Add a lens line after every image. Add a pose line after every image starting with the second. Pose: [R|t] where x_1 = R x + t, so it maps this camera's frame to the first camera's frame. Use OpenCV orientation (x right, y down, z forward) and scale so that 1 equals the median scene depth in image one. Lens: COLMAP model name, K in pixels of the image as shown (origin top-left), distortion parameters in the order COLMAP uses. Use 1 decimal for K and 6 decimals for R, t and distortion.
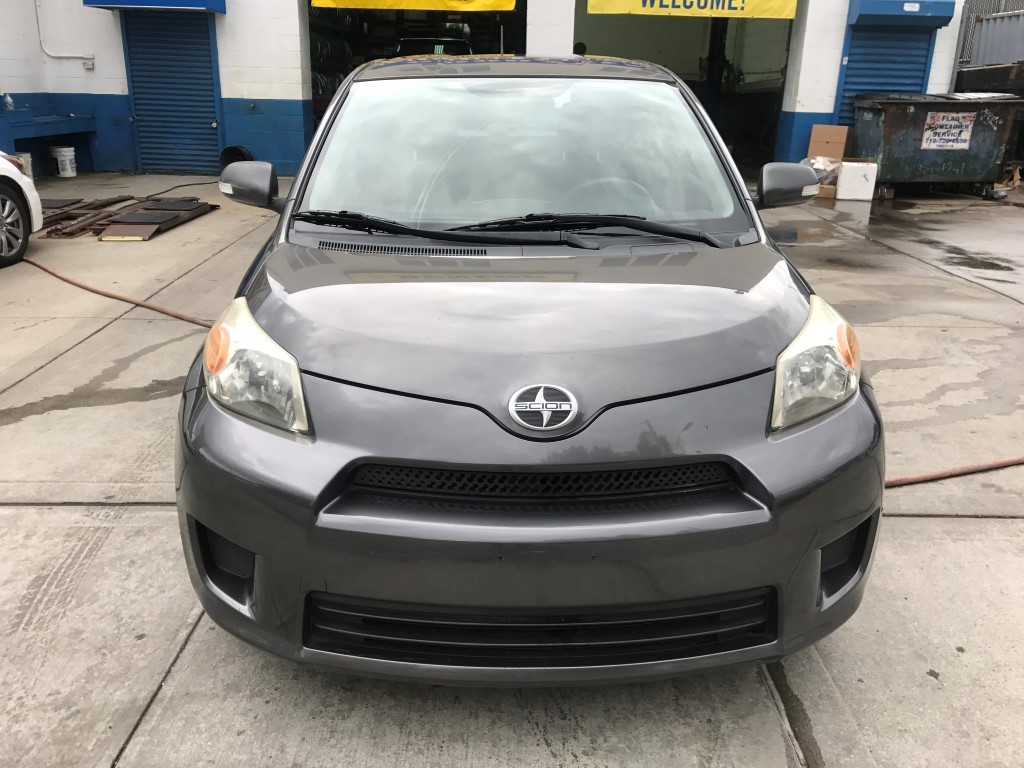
lens RADIAL K [[842.7, 0, 512.0], [0, 842.7, 384.0], [0, 0, 1]] dist [0.021424, -0.017893]
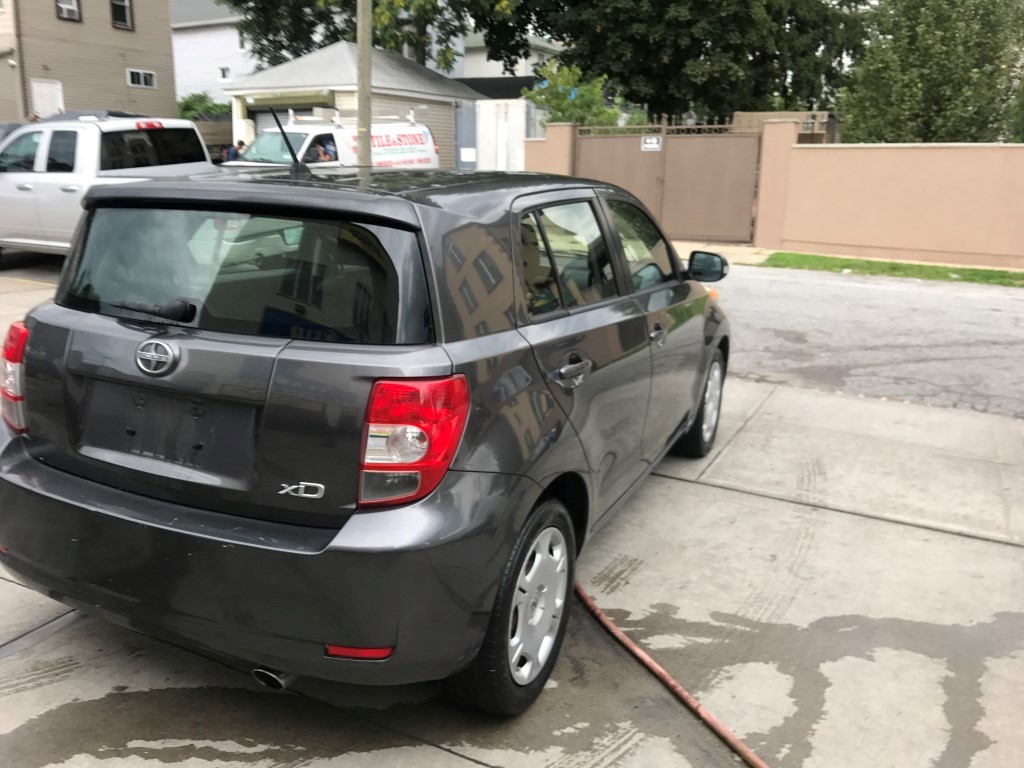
lens RADIAL K [[842.7, 0, 512.0], [0, 842.7, 384.0], [0, 0, 1]] dist [0.021424, -0.017893]
pose [[-0.894841, -0.145983, 0.421840, -0.580720], [0.116393, 0.836018, 0.536215, -0.778052], [-0.430944, 0.528926, -0.731112, 2.052604]]
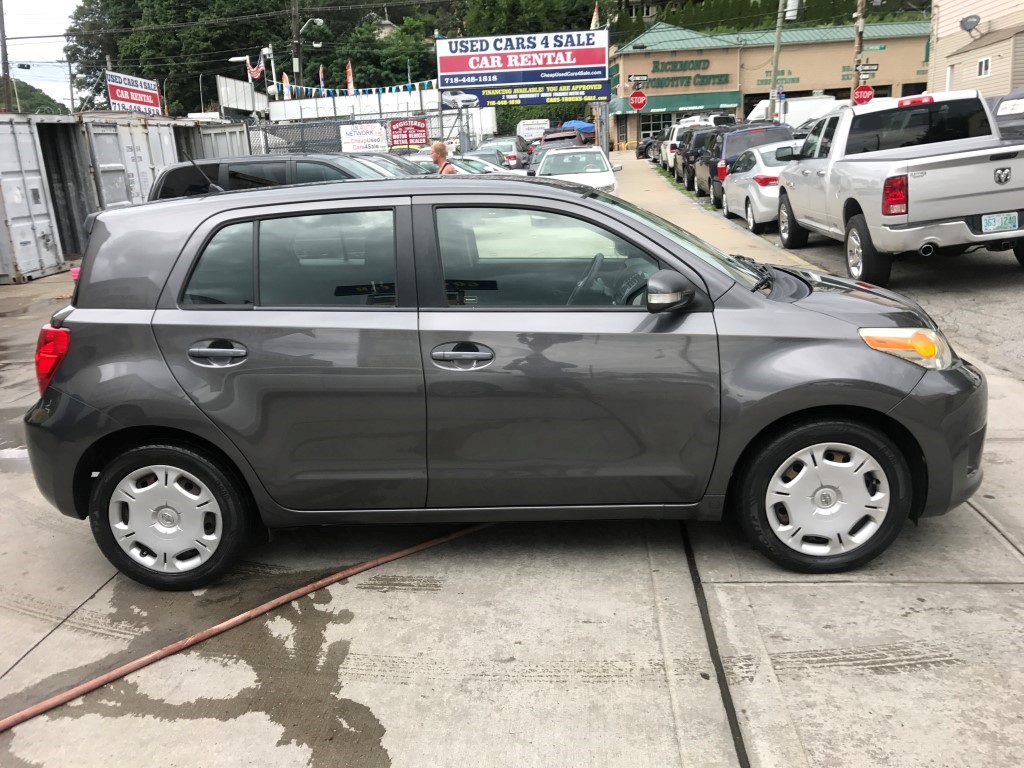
lens RADIAL K [[842.7, 0, 512.0], [0, 842.7, 384.0], [0, 0, 1]] dist [0.021424, -0.017893]
pose [[0.081751, -0.278963, 0.956816, -1.235523], [0.393548, 0.891050, 0.226164, -0.403662], [-0.915662, 0.358063, 0.182630, 0.920070]]
